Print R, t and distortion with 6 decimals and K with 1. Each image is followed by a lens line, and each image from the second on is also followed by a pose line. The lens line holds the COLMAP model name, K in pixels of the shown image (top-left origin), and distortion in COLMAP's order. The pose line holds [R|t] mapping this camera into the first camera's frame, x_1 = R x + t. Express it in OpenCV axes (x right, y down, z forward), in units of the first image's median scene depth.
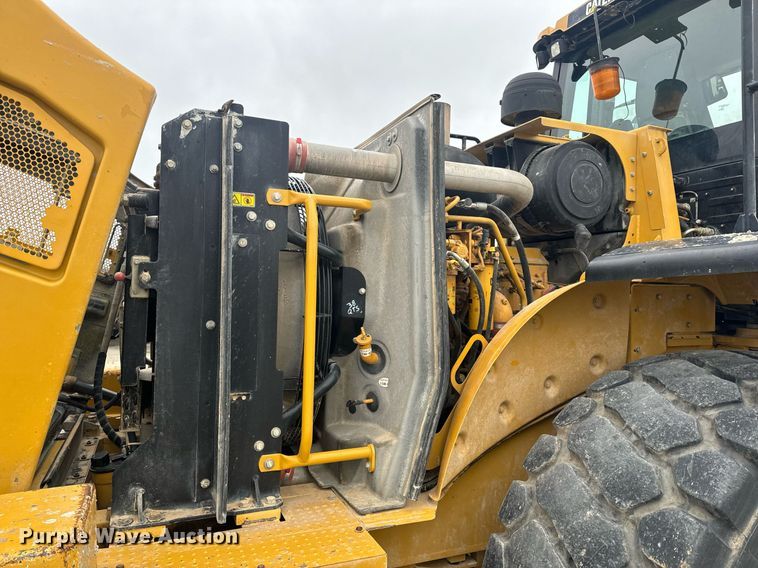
lens RADIAL K [[508.4, 0, 379.0], [0, 508.4, 284.0], [0, 0, 1]] dist [-0.001262, -0.002723]
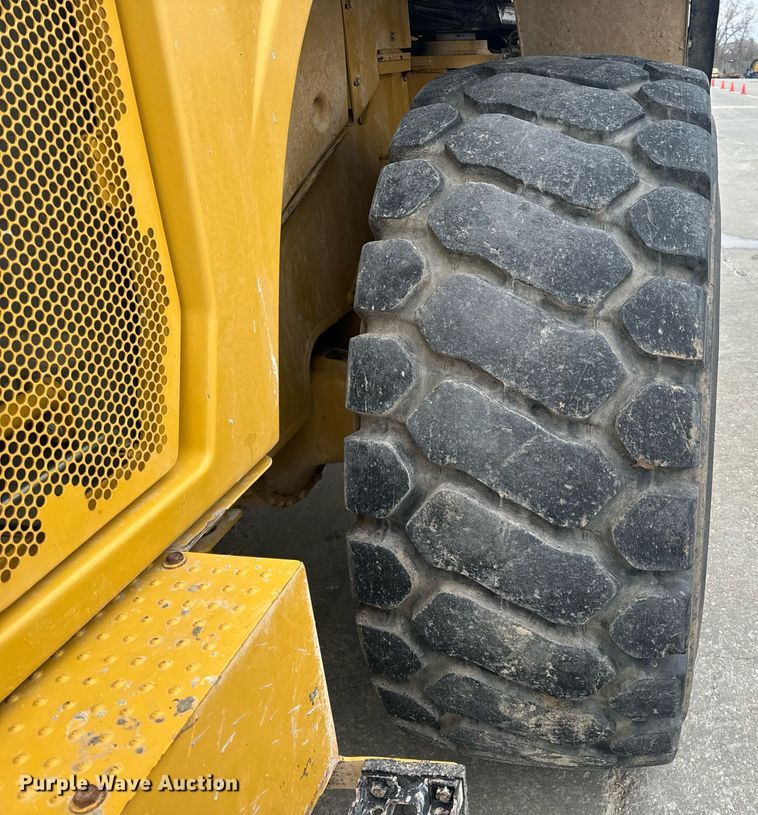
lens RADIAL K [[637.0, 0, 379.0], [0, 637.0, 407.5], [0, 0, 1]] dist [0.005195, 0.003731]
pose [[0.516066, -0.424737, 0.743824, -0.271370], [0.011061, 0.871629, 0.490042, 0.119752], [-0.856478, -0.244666, 0.454516, 0.667795]]
